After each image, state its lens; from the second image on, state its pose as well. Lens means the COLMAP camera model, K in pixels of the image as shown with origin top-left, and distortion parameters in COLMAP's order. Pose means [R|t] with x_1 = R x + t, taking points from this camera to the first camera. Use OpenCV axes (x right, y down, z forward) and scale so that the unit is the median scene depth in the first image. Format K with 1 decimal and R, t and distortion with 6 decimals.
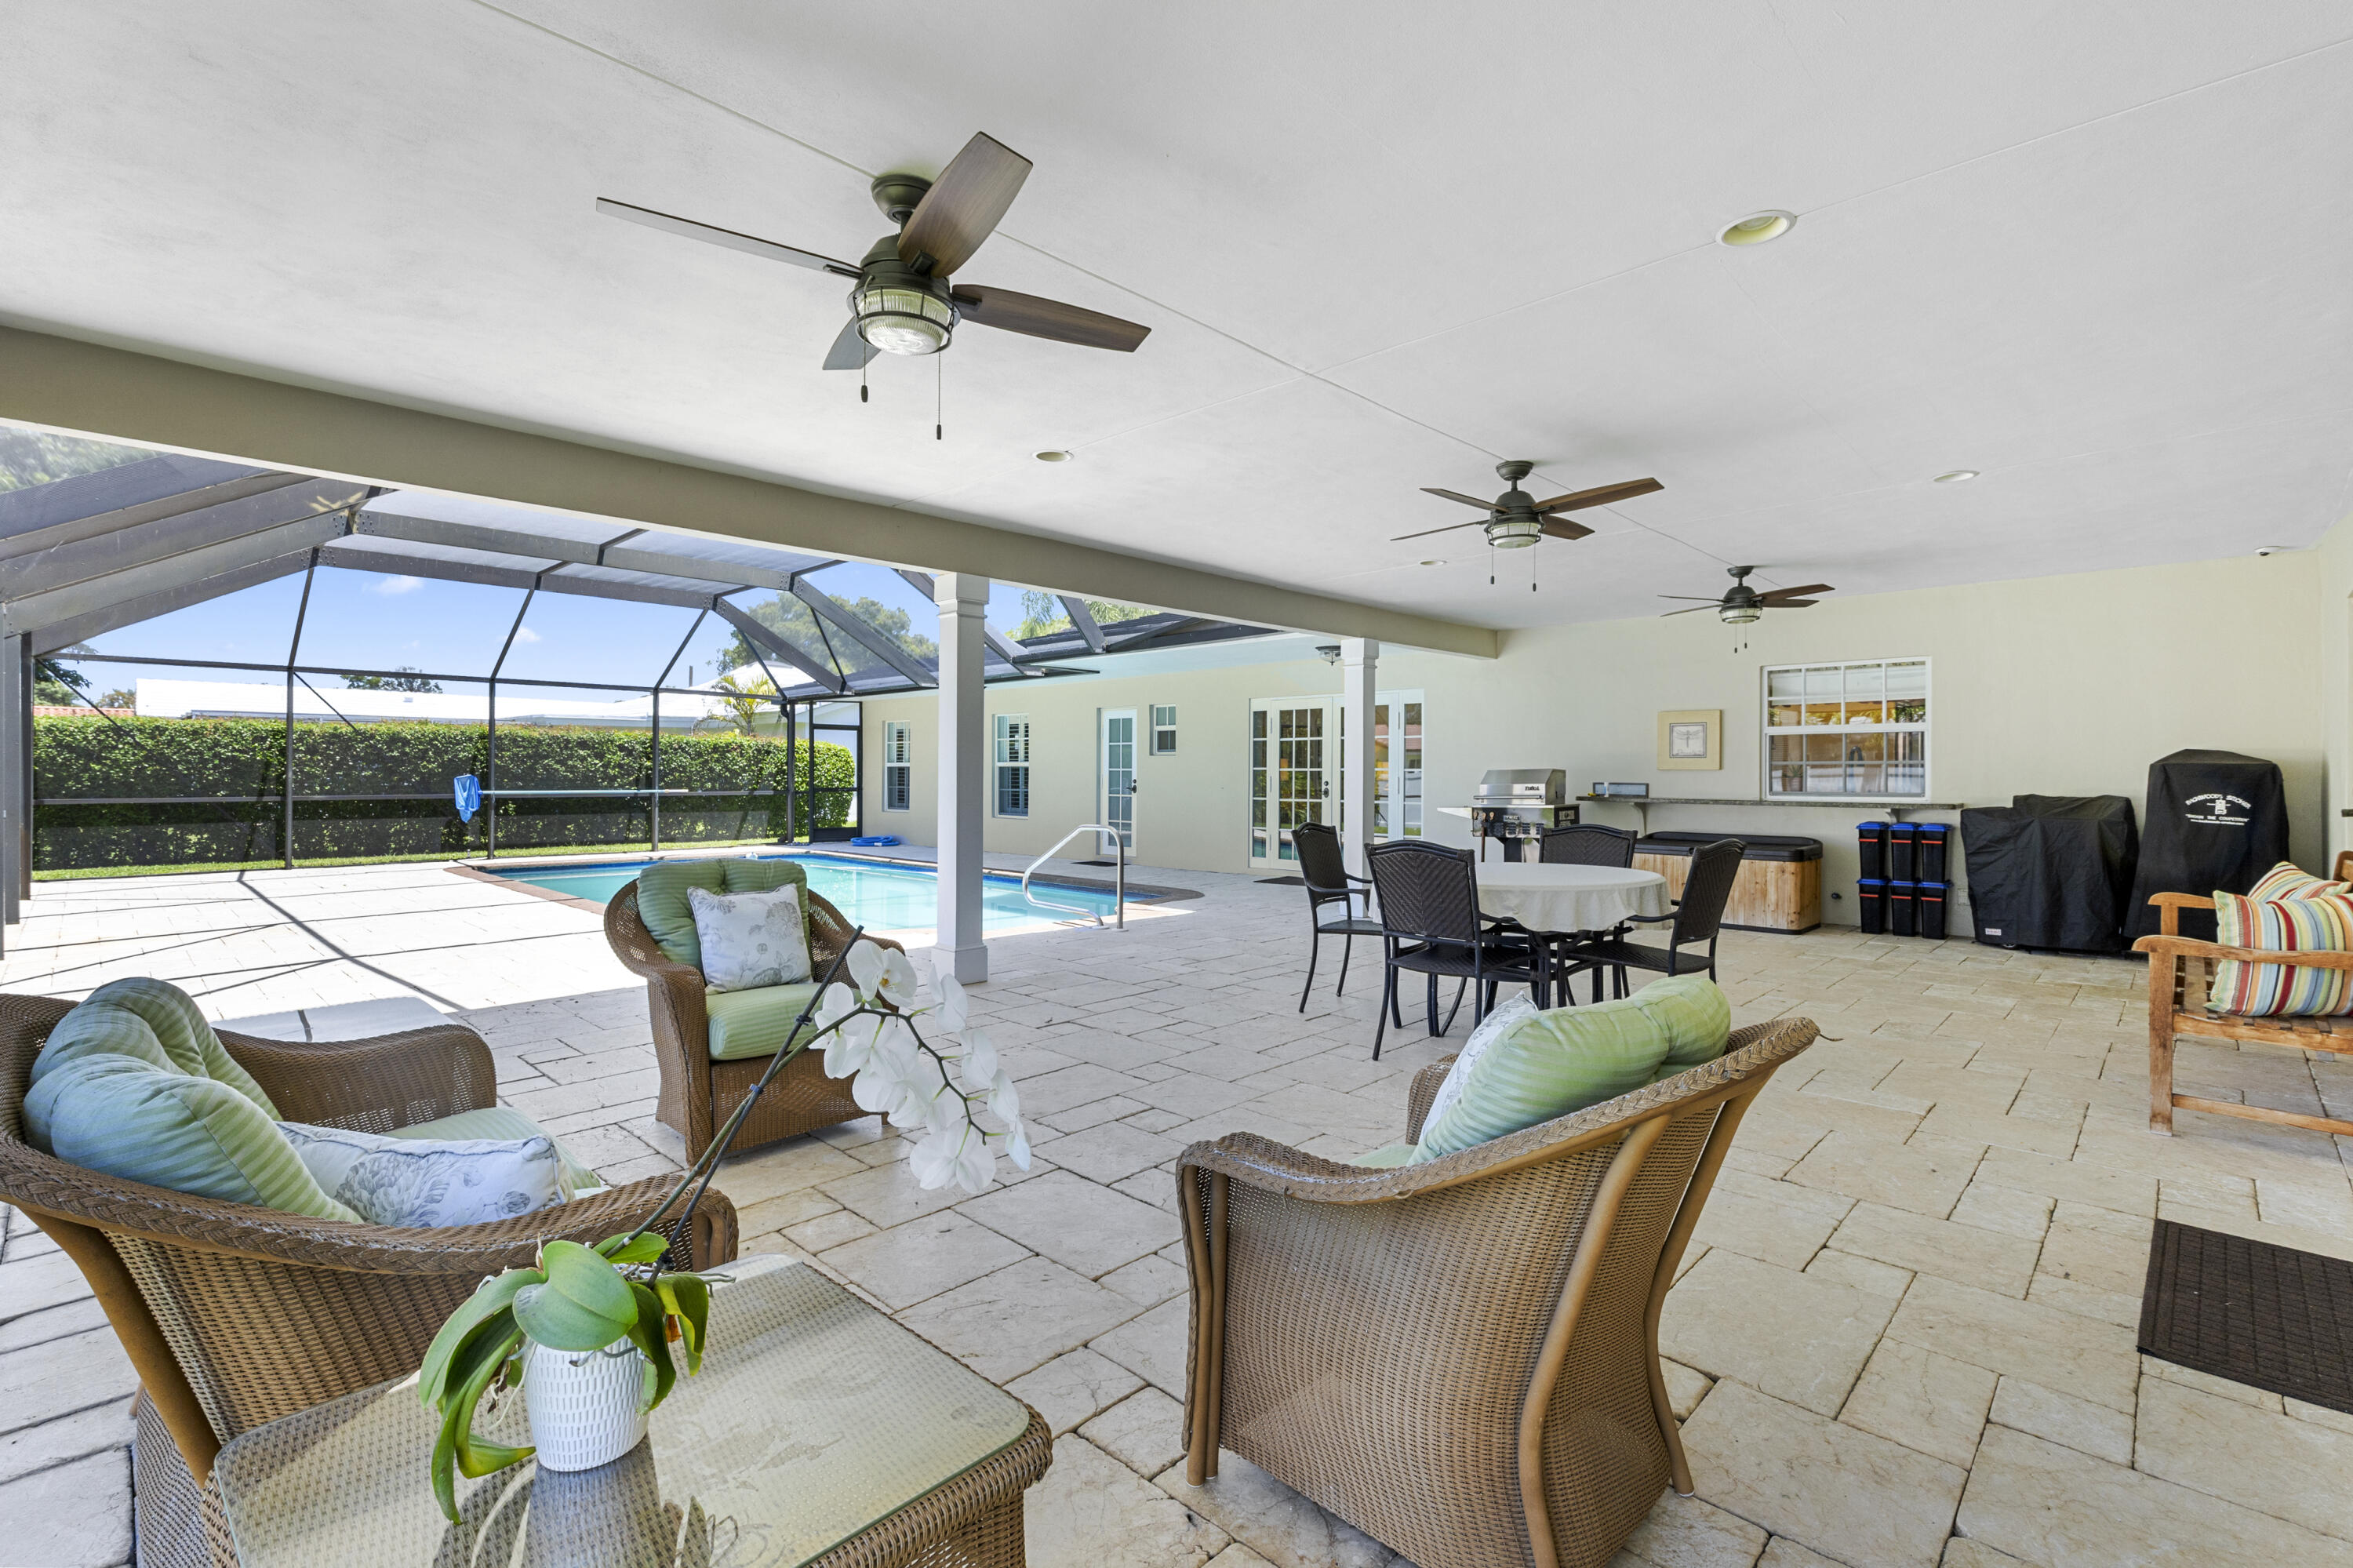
lens RADIAL K [[1095.5, 0, 1176.5], [0, 1095.5, 784.0], [0, 0, 1]] dist [-0.002787, -0.000460]
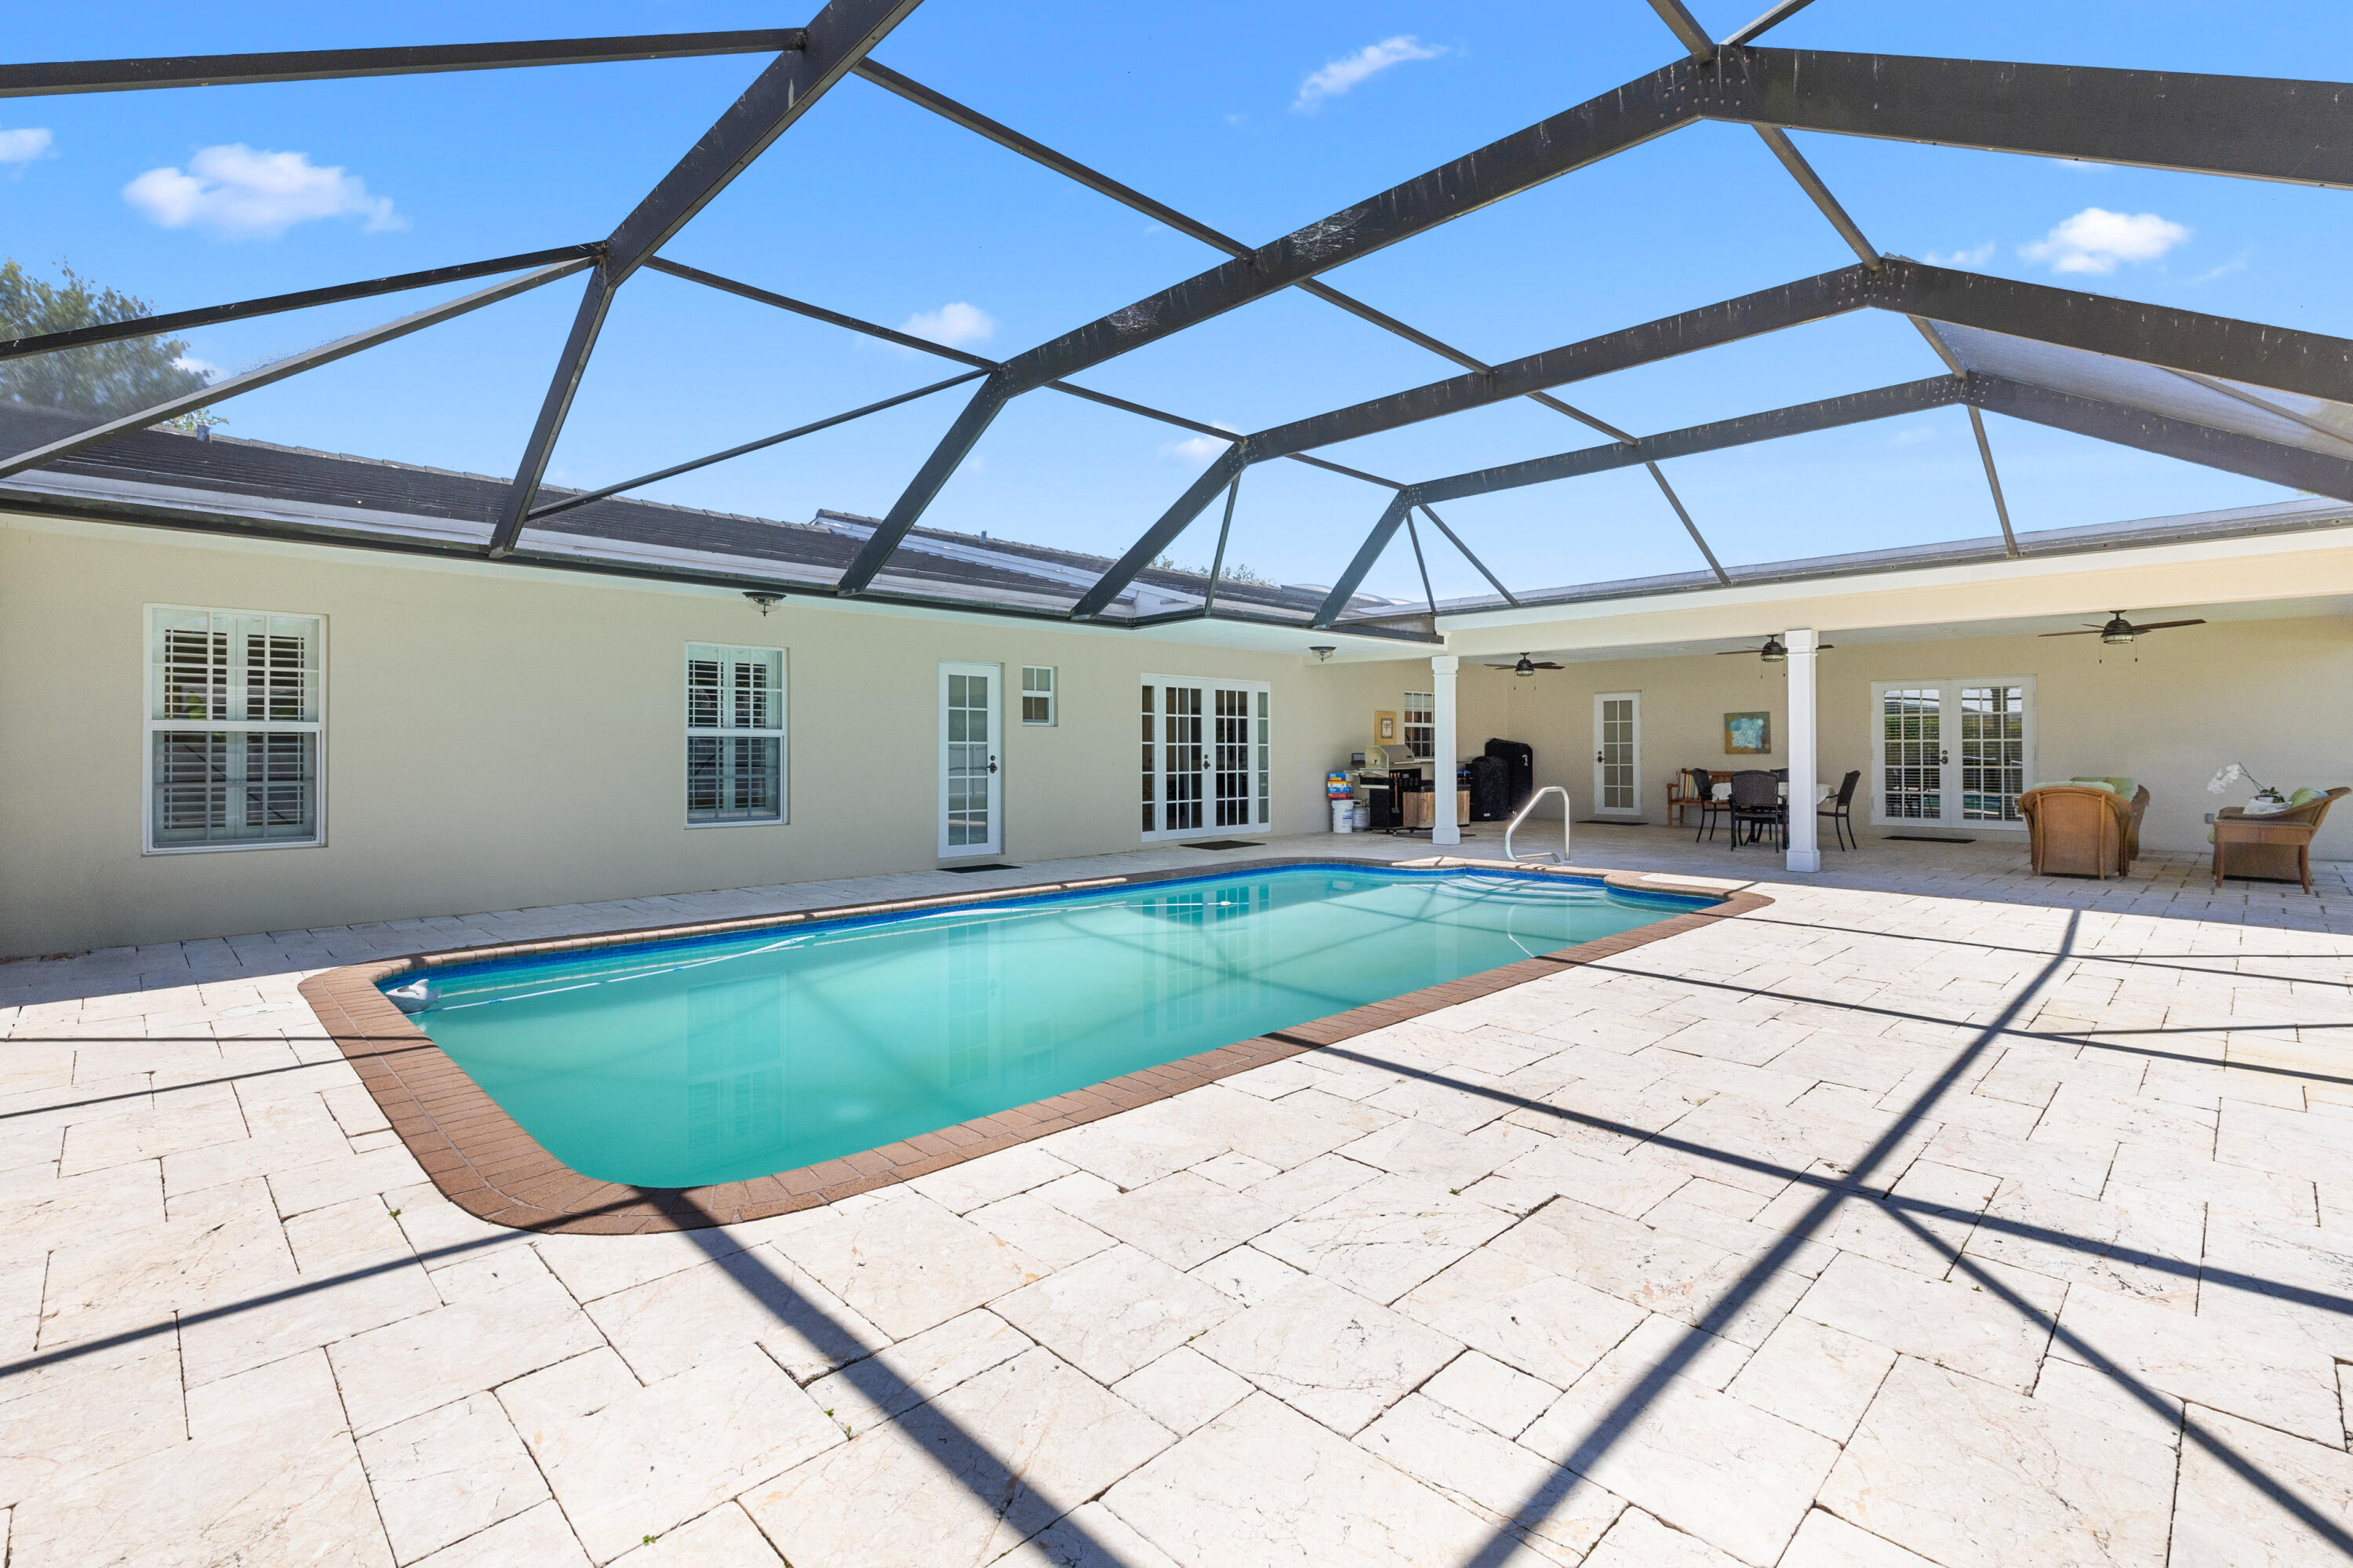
lens RADIAL K [[1095.5, 0, 1176.5], [0, 1095.5, 784.0], [0, 0, 1]] dist [-0.002787, -0.000460]
pose [[-0.007164, -0.036254, 0.999317, -0.856268], [0.007452, 0.999313, 0.036307, -0.011634], [-0.999947, 0.007707, -0.006889, 0.898563]]
